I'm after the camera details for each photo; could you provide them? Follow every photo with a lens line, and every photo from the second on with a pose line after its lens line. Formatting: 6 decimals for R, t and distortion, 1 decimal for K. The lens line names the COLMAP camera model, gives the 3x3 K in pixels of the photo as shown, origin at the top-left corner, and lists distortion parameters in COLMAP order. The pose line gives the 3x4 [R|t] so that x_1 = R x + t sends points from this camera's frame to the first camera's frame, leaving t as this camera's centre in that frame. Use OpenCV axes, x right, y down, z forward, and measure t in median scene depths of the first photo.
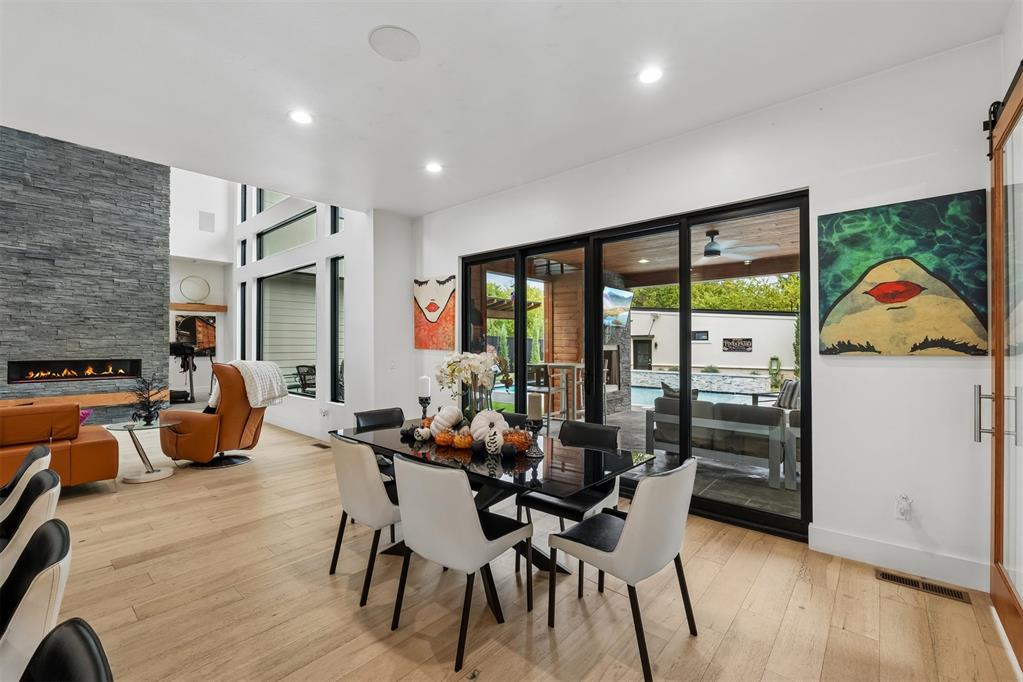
lens RADIAL K [[429.7, 0, 511.5], [0, 429.7, 341.0], [0, 0, 1]] dist [-0.004479, -0.000423]
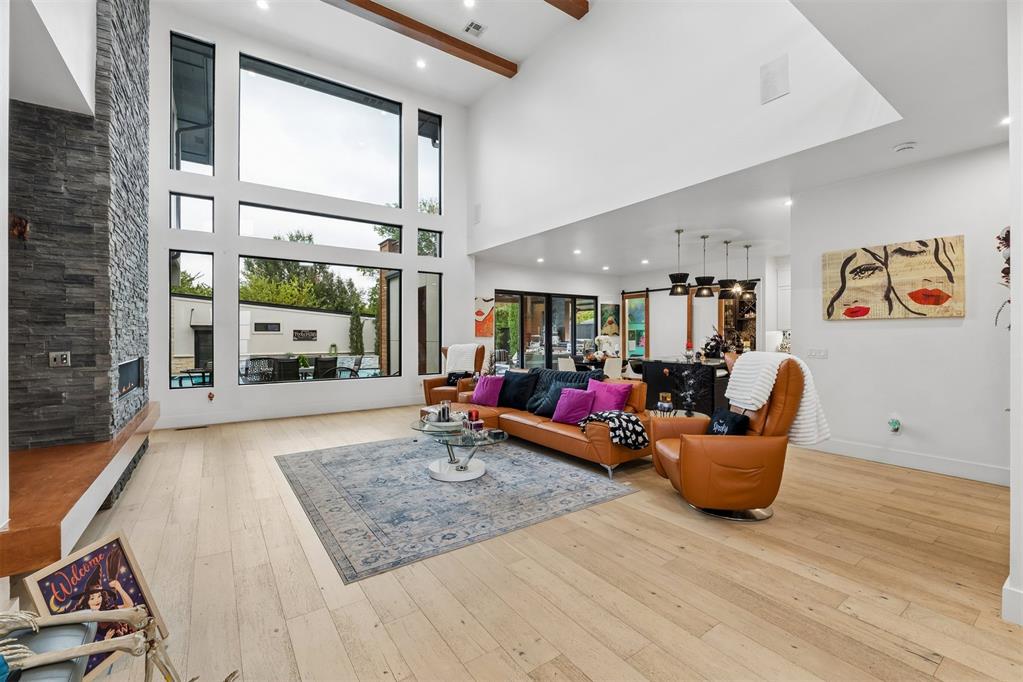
lens RADIAL K [[428.1, 0, 513.0], [0, 428.1, 337.4], [0, 0, 1]] dist [-0.004569, -0.000384]
pose [[0.241678, -0.007424, 0.970328, -2.198415], [-0.004435, 0.999952, 0.008756, 0.007548], [-0.970346, -0.006419, 0.241634, 0.489694]]
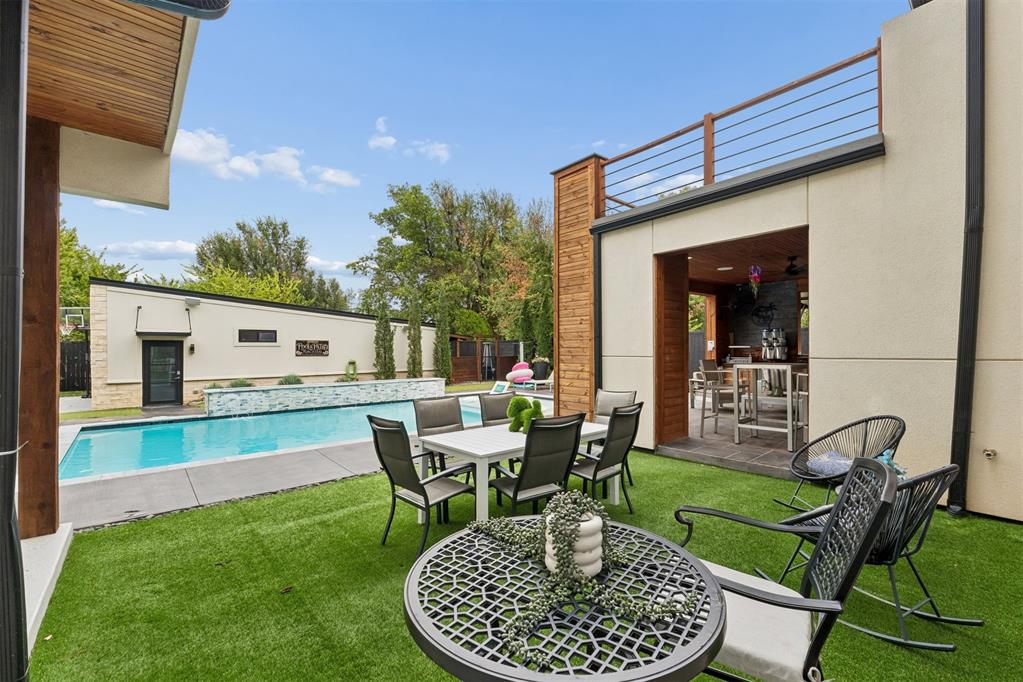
lens RADIAL K [[436.8, 0, 515.7], [0, 436.8, 349.8], [0, 0, 1]] dist [-0.002171, -0.000361]
pose [[0.140030, -0.003241, 0.990142, -1.152952], [-0.001760, 0.999992, 0.003522, 0.034784], [-0.990146, -0.002235, 0.140023, 1.988453]]
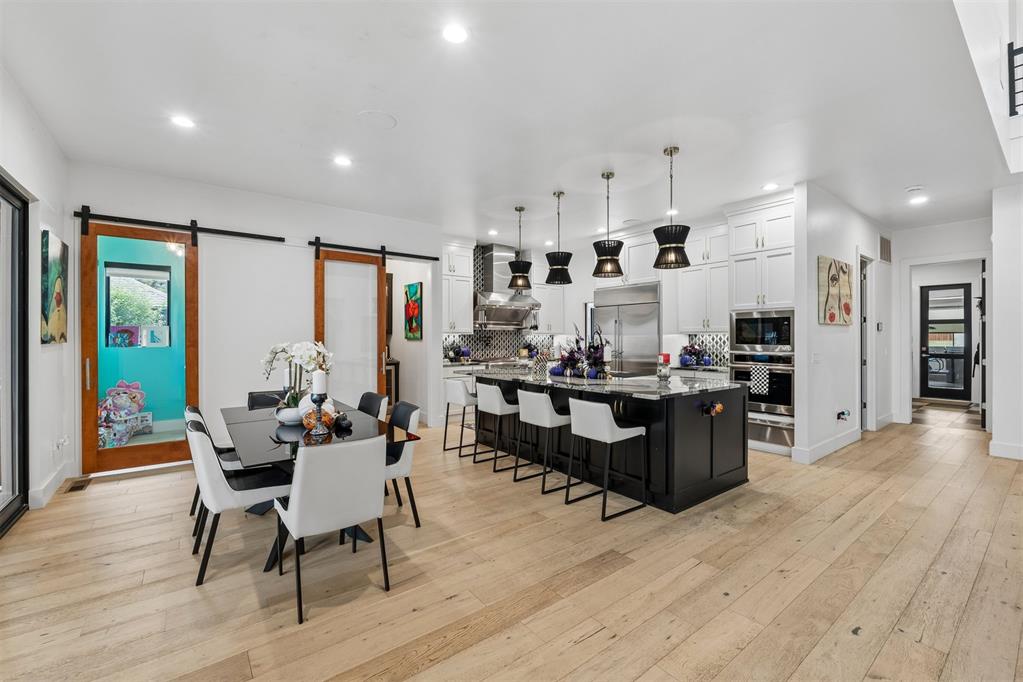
lens RADIAL K [[428.1, 0, 513.0], [0, 428.1, 337.4], [0, 0, 1]] dist [-0.004569, -0.000384]
pose [[-0.980060, 0.001056, 0.198701, -0.493784], [-0.000924, 0.999951, -0.009873, 0.013220], [-0.198701, -0.009860, -0.980011, 1.144981]]
